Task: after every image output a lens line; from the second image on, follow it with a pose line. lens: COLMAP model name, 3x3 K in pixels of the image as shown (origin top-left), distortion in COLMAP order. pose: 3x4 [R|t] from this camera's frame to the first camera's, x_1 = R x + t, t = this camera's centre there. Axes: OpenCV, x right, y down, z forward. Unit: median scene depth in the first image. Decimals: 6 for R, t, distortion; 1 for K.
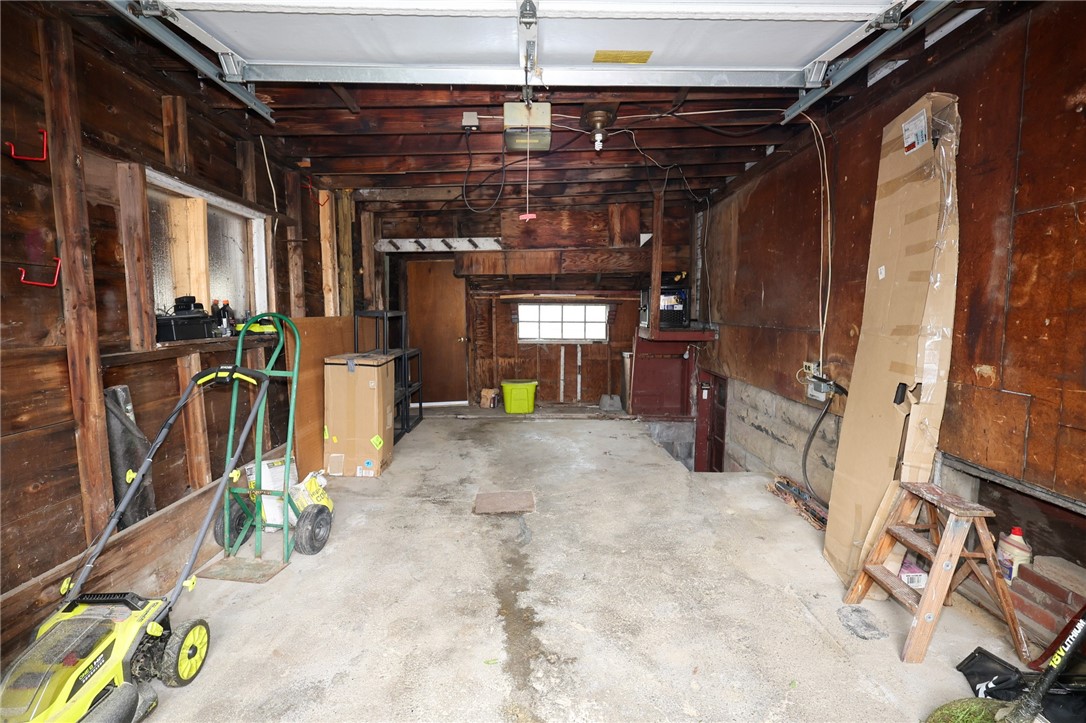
lens RADIAL K [[511.9, 0, 548.2], [0, 511.9, 361.3], [0, 0, 1]] dist [0.000006, -0.000875]
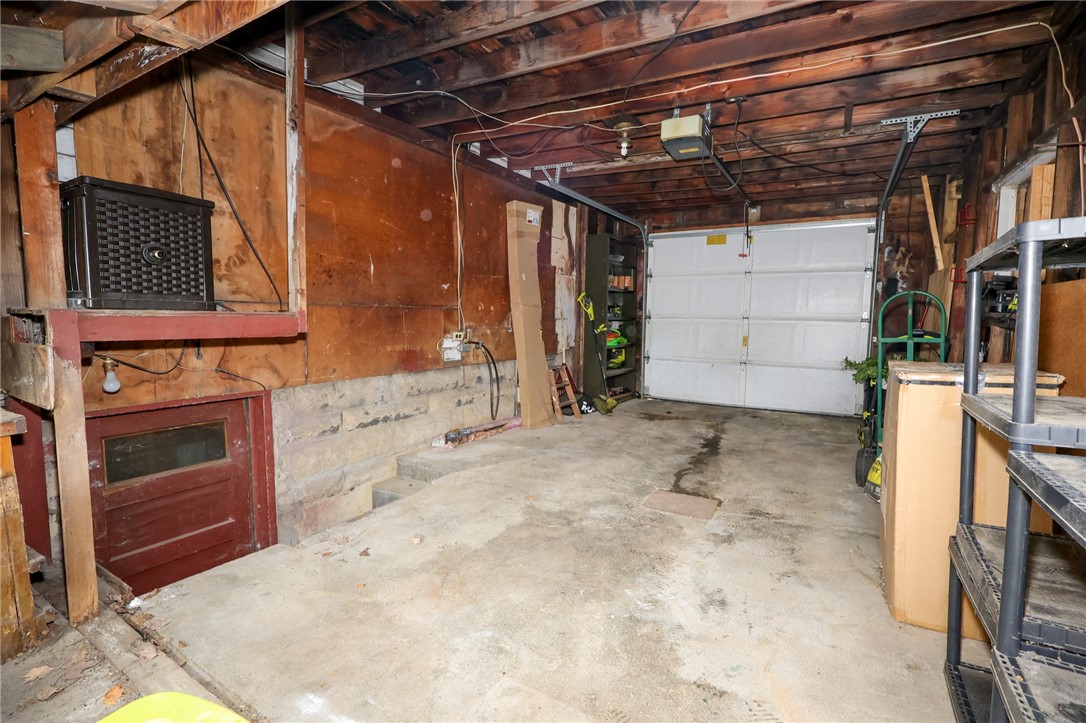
lens RADIAL K [[511.9, 0, 548.2], [0, 511.9, 361.3], [0, 0, 1]] dist [0.000006, -0.000875]
pose [[-0.851854, -0.050069, 0.521381, -0.349486], [0.046234, 0.984347, 0.170067, -0.128310], [-0.521736, 0.168978, -0.836205, 1.888685]]
